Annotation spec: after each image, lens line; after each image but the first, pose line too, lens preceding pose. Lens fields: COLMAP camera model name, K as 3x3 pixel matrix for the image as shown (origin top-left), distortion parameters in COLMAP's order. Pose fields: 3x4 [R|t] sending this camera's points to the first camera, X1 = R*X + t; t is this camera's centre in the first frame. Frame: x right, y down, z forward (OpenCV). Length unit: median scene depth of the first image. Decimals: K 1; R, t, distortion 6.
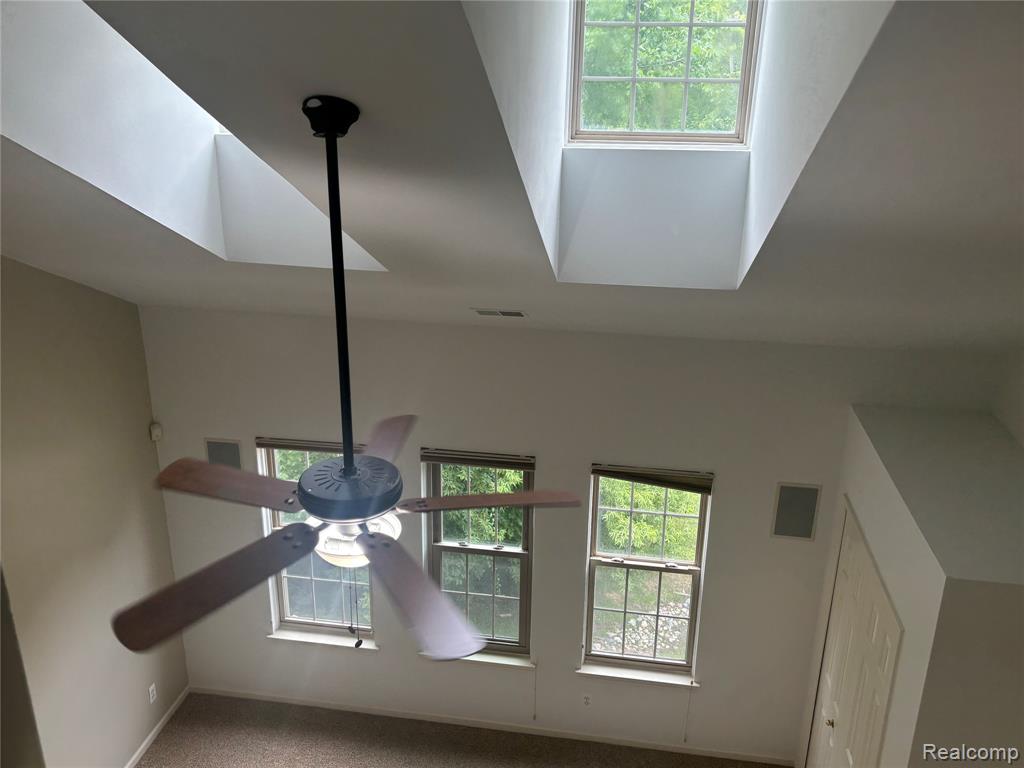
lens RADIAL K [[873.9, 0, 519.9], [0, 873.9, 384.1], [0, 0, 1]] dist [0.017319, 0.010258]
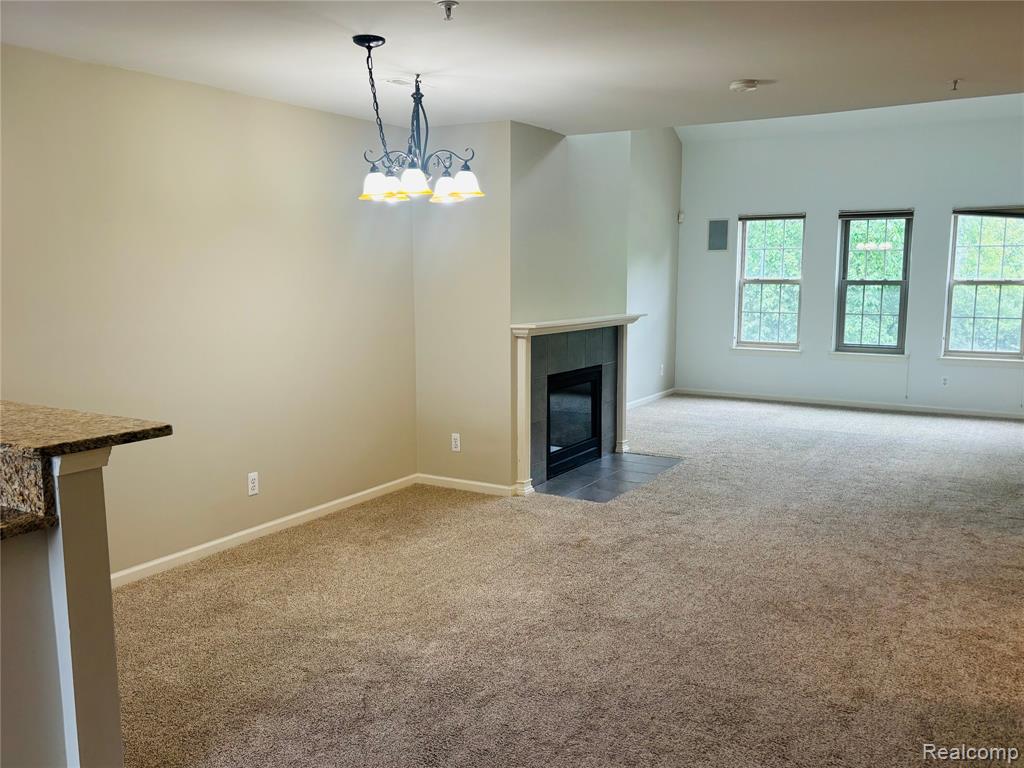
lens RADIAL K [[873.9, 0, 507.9], [0, 873.9, 386.5], [0, 0, 1]] dist [0.017319, 0.010258]
pose [[0.921855, 0.033316, -0.386100, -0.036030], [-0.113795, 0.975649, -0.187510, 0.778296], [0.370451, 0.216793, 0.903198, -0.688611]]
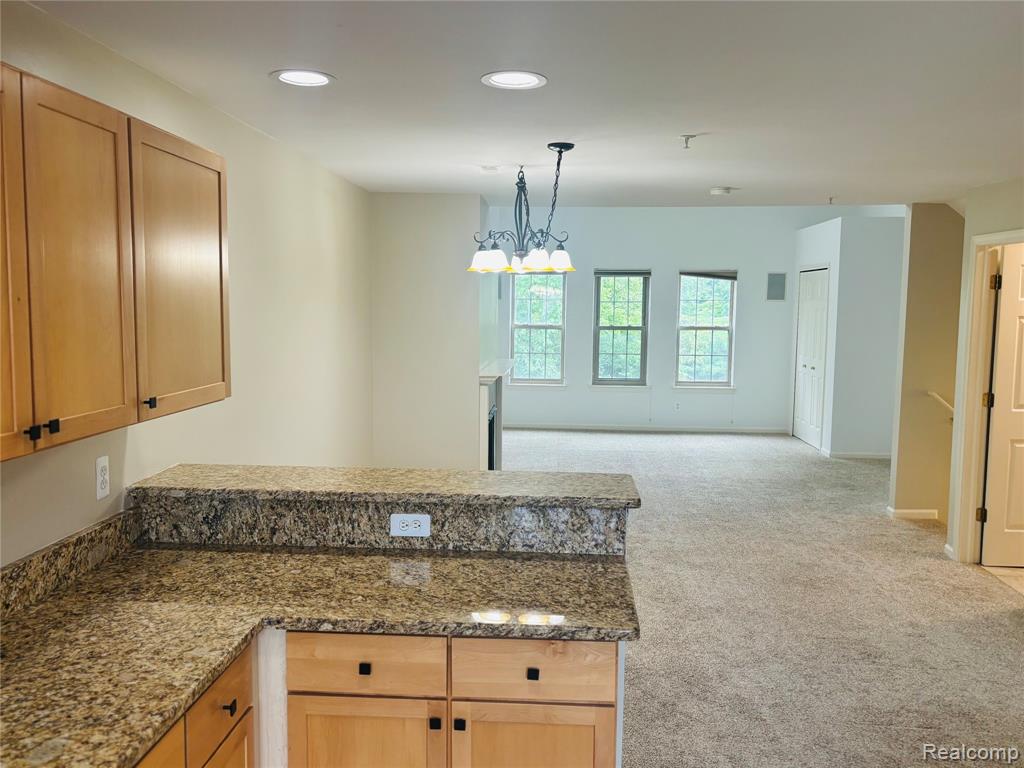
lens RADIAL K [[873.9, 0, 488.4], [0, 873.9, 386.4], [0, 0, 1]] dist [0.017319, 0.010258]
pose [[0.997594, -0.016162, 0.067411, -0.488612], [0.032112, 0.969556, -0.242754, 0.809557], [-0.061435, 0.244335, 0.967743, -0.883249]]
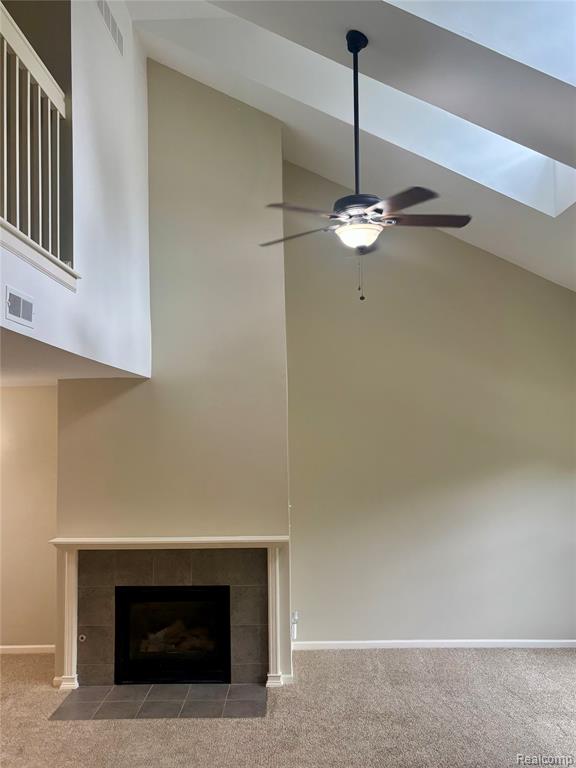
lens RADIAL K [[655.4, 0, 291.5], [0, 655.4, 395.0], [0, 0, 1]] dist [0.017319, 0.010258]
pose [[0.140436, -0.070854, -0.987551, 0.555564], [-0.320253, 0.940565, -0.113025, 0.327133], [0.936865, 0.332139, 0.109398, 0.351475]]
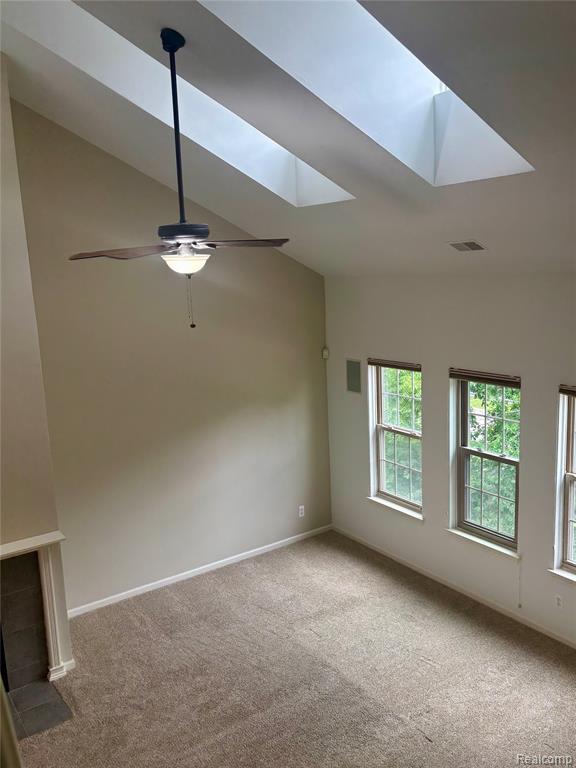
lens RADIAL K [[655.4, 0, 286.3], [0, 655.4, 385.4], [0, 0, 1]] dist [0.017319, 0.010258]
pose [[0.687134, 0.088739, -0.721091, 0.459521], [-0.196407, 0.978246, -0.066773, 0.217675], [0.699479, 0.187509, 0.689616, 0.082009]]
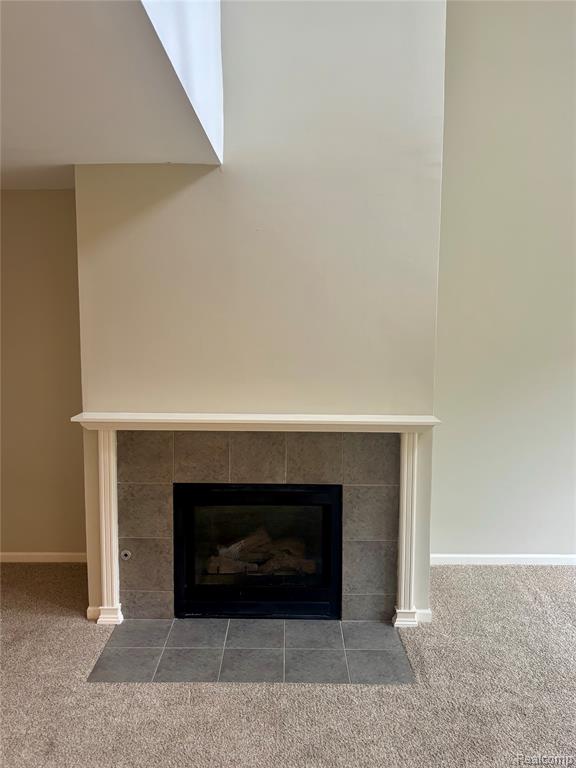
lens RADIAL K [[655.4, 0, 288.0], [0, 655.4, 378.0], [0, 0, 1]] dist [0.017319, 0.010258]
pose [[0.146844, 0.094940, -0.984593, 0.208767], [-0.335287, 0.941234, 0.040754, 0.398955], [0.930602, 0.324137, 0.170046, 0.272701]]
